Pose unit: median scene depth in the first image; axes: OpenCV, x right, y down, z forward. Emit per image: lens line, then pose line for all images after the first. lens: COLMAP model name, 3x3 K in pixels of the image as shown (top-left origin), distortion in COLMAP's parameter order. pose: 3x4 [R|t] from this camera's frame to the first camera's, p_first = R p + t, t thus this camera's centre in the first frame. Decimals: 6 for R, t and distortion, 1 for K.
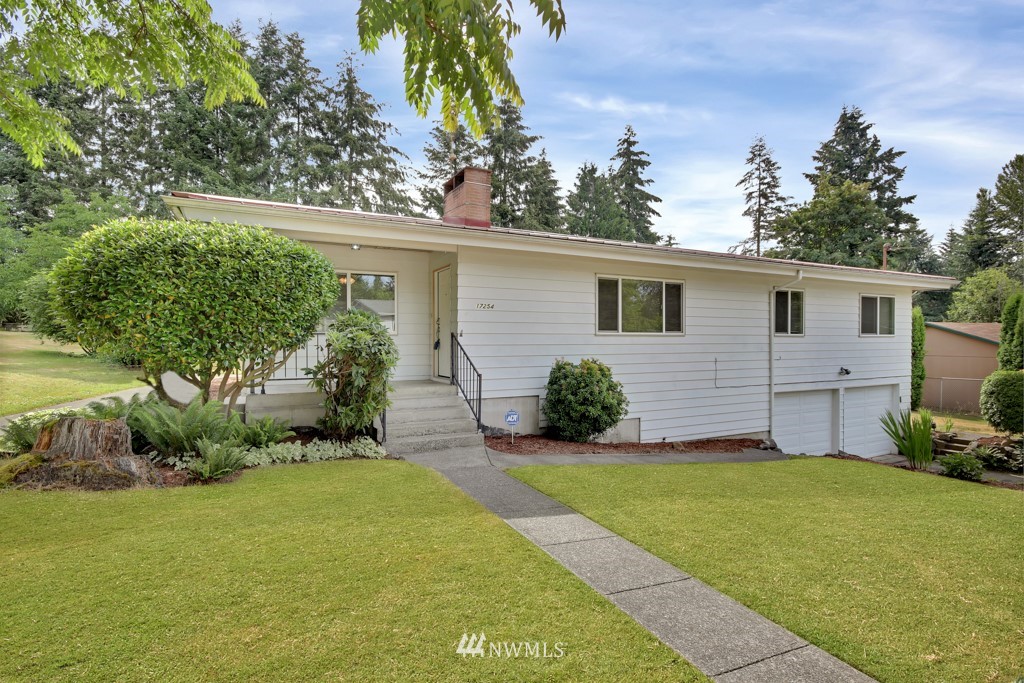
lens RADIAL K [[482.3, 0, 512.0], [0, 482.3, 341.5], [0, 0, 1]] dist [0.015255, -0.010500]
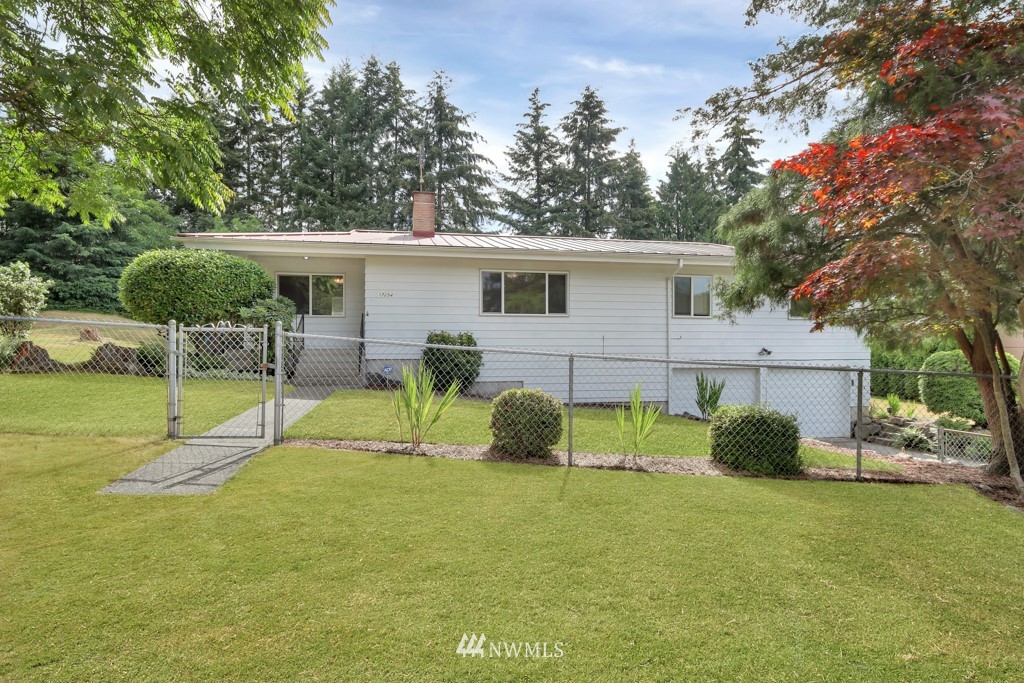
lens RADIAL K [[525.7, 0, 518.2], [0, 525.7, 342.8], [0, 0, 1]] dist [0.004317, 0.000410]
pose [[0.963057, -0.000320, -0.269297, 0.156246], [-0.001471, 0.999978, -0.006449, 0.016562], [0.269293, 0.006607, 0.963036, -0.083187]]
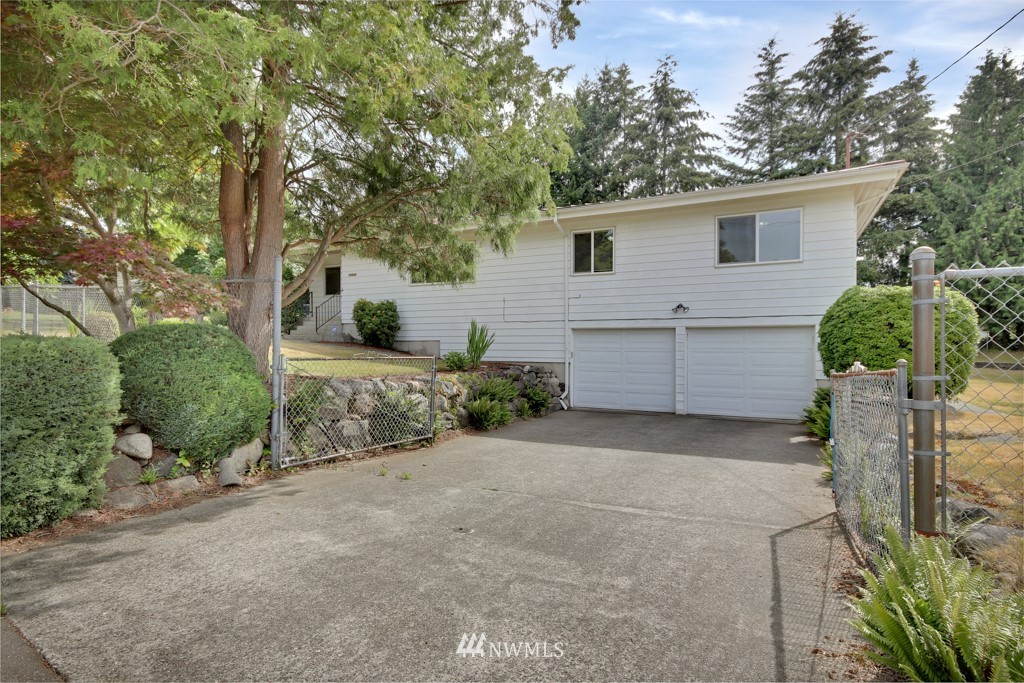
lens RADIAL K [[525.7, 0, 518.2], [0, 525.7, 342.8], [0, 0, 1]] dist [0.004317, 0.000410]
pose [[0.595672, -0.004219, -0.803216, 0.423656], [-0.005032, 0.999947, -0.008984, 0.044788], [0.803212, 0.009393, 0.595620, 0.058232]]
